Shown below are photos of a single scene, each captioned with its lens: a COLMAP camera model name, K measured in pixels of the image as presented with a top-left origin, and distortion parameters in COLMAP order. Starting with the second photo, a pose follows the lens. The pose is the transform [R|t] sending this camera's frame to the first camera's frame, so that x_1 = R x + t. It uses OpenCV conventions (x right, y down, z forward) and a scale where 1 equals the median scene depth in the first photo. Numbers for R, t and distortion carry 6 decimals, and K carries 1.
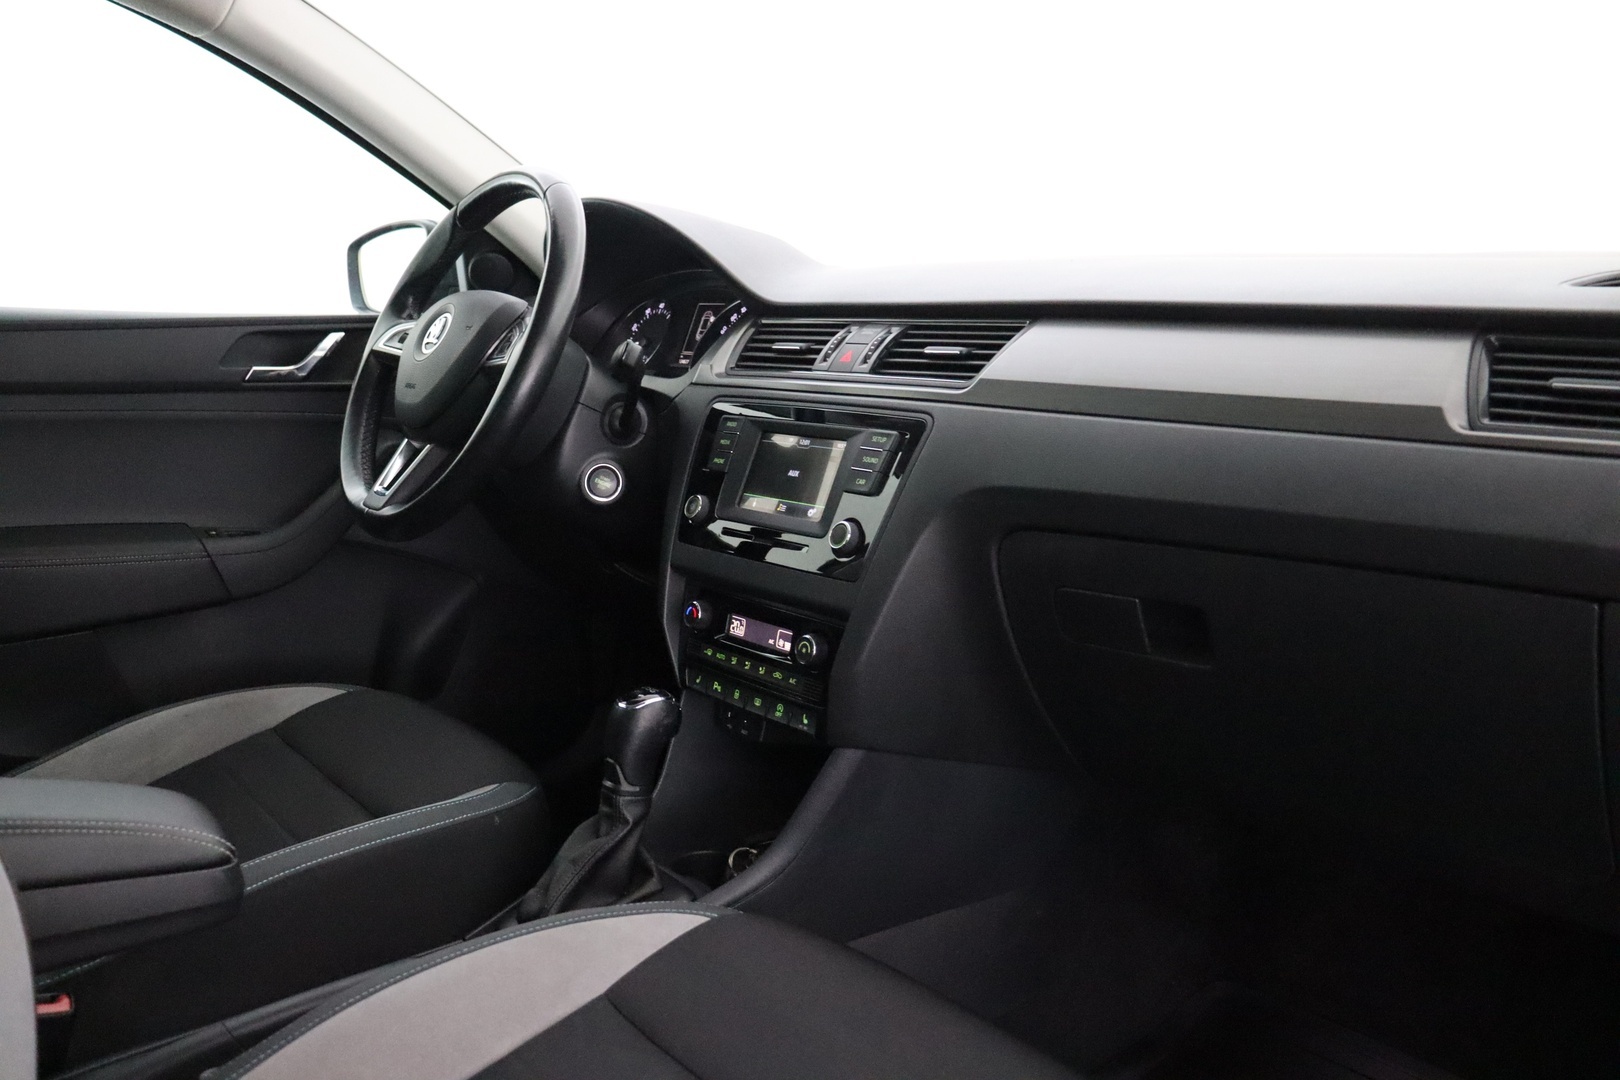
lens RADIAL K [[1281.1, 0, 810.0], [0, 1281.1, 540.0], [0, 0, 1]] dist [-0.001210, -0.001378]
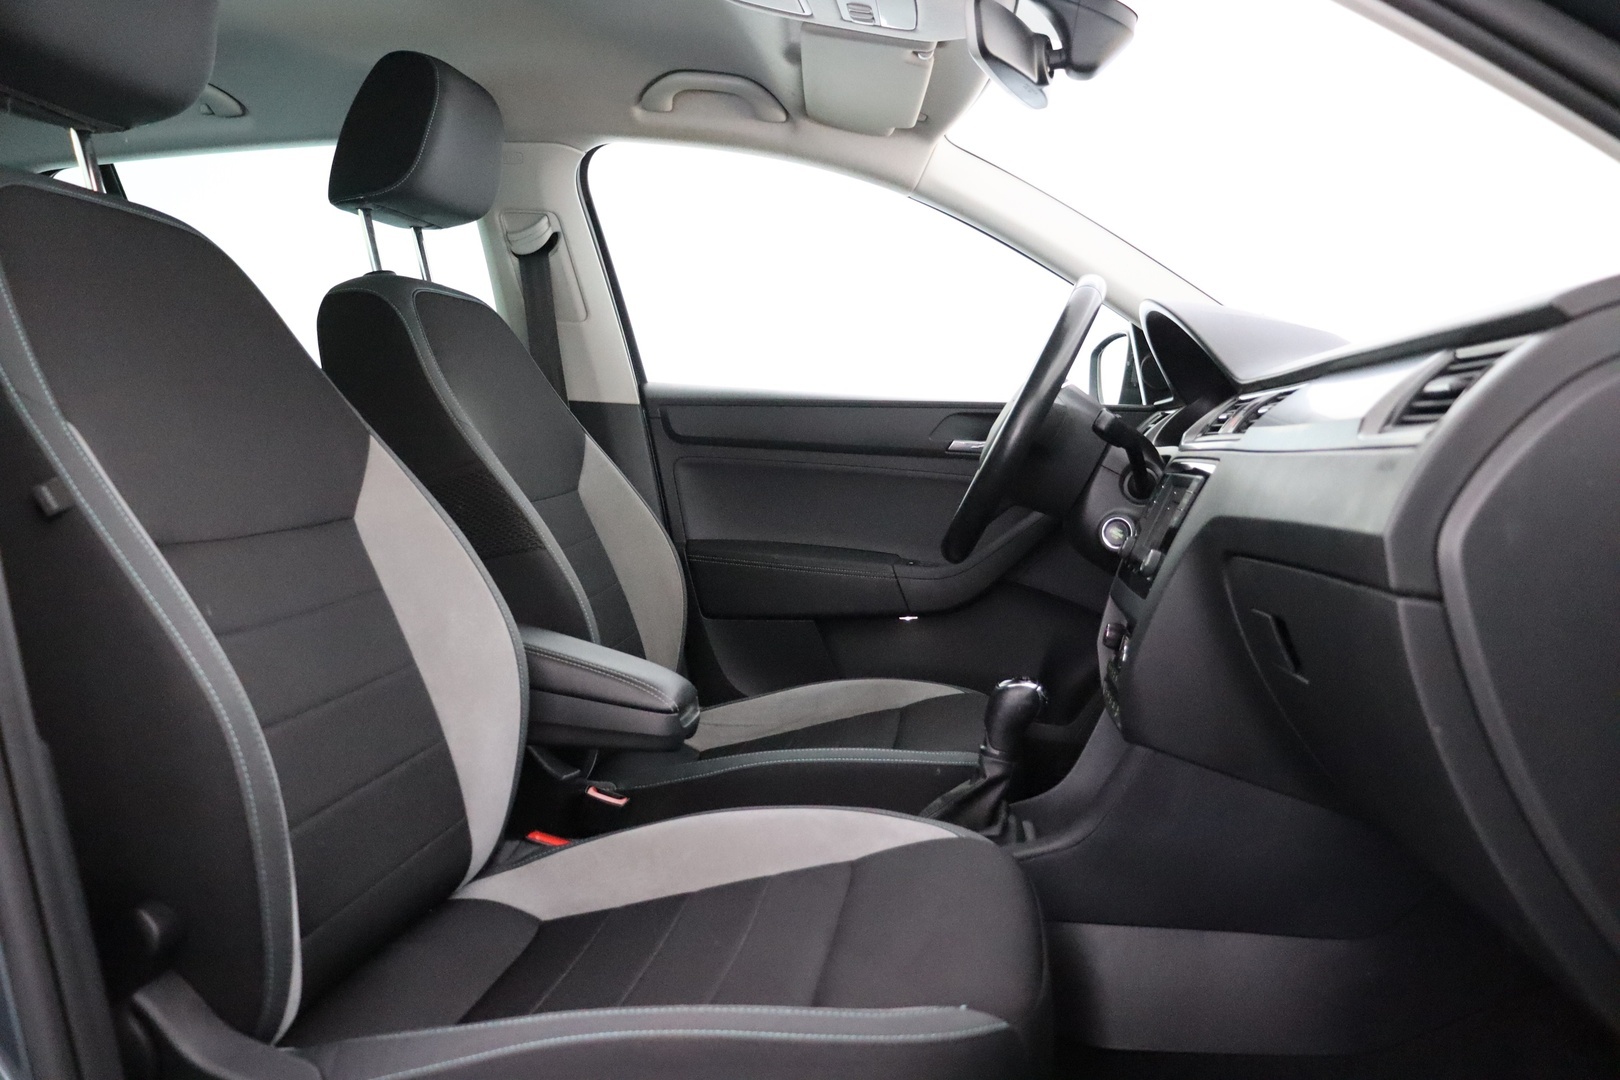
lens RADIAL K [[1281.1, 0, 810.0], [0, 1281.1, 540.0], [0, 0, 1]] dist [-0.001210, -0.001378]
pose [[0.746832, 0.076014, -0.660654, 0.351700], [-0.130462, 0.990888, -0.033470, 0.031234], [0.652091, 0.111186, 0.749944, -0.066523]]
